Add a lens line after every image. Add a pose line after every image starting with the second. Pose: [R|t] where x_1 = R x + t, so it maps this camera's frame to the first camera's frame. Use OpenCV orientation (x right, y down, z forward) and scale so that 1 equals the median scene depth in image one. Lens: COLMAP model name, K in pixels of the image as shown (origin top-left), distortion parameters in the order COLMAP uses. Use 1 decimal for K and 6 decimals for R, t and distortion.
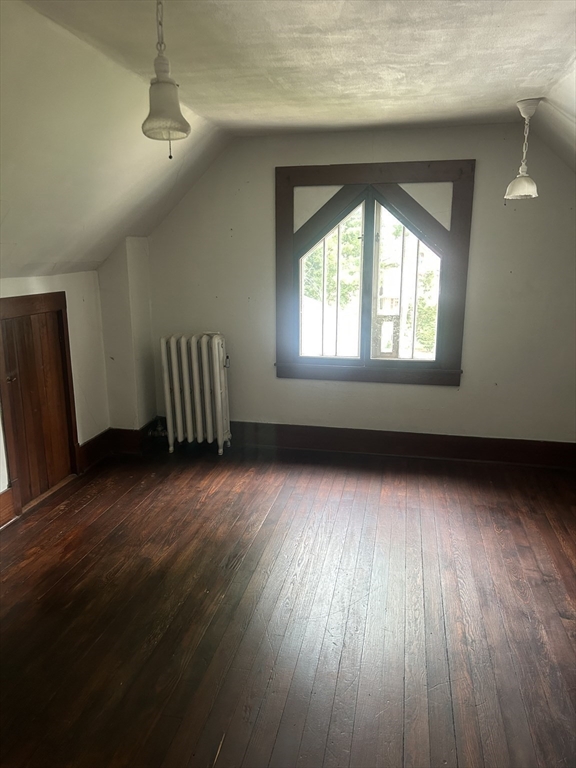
lens RADIAL K [[580.2, 0, 288.0], [0, 580.2, 384.0], [0, 0, 1]] dist [0.053348, -0.060326]
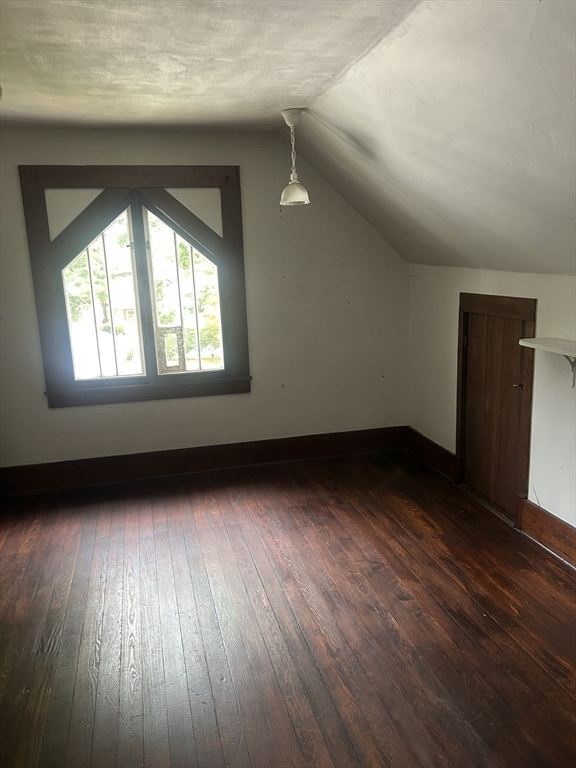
lens RADIAL K [[580.2, 0, 288.0], [0, 580.2, 384.0], [0, 0, 1]] dist [0.053348, -0.060326]
pose [[0.899918, -0.119113, 0.419474, -0.083161], [0.125443, 0.992021, 0.012574, -0.019120], [-0.417625, 0.041304, 0.907680, 0.089247]]
